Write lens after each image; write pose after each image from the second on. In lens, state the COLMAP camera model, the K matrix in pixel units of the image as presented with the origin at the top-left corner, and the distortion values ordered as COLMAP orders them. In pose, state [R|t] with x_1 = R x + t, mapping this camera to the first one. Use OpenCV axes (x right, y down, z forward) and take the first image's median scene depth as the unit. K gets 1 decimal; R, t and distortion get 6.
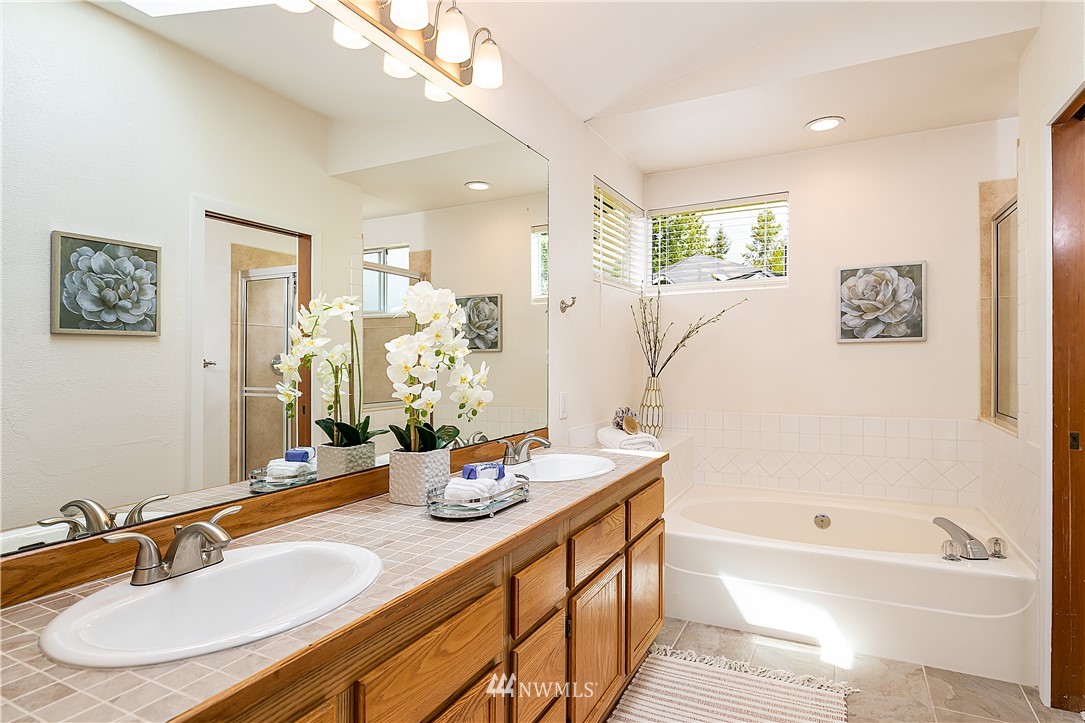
lens RADIAL K [[603.4, 0, 552.7], [0, 603.4, 371.6], [0, 0, 1]] dist [-0.002471, -0.001519]
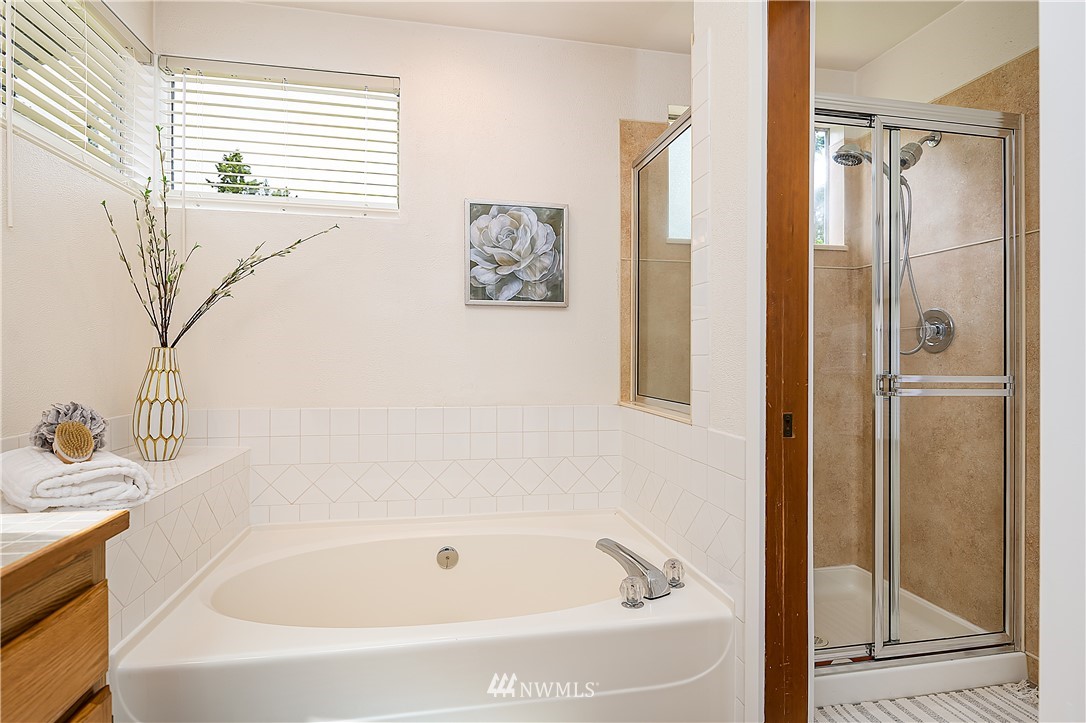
lens RADIAL K [[604.0, 0, 553.2], [0, 604.0, 371.6], [0, 0, 1]] dist [-0.002471, -0.001519]
pose [[0.801031, -0.002088, 0.598619, 0.129064], [-0.000294, 0.999992, 0.003882, 0.030219], [-0.598623, -0.003285, 0.801024, 0.372667]]
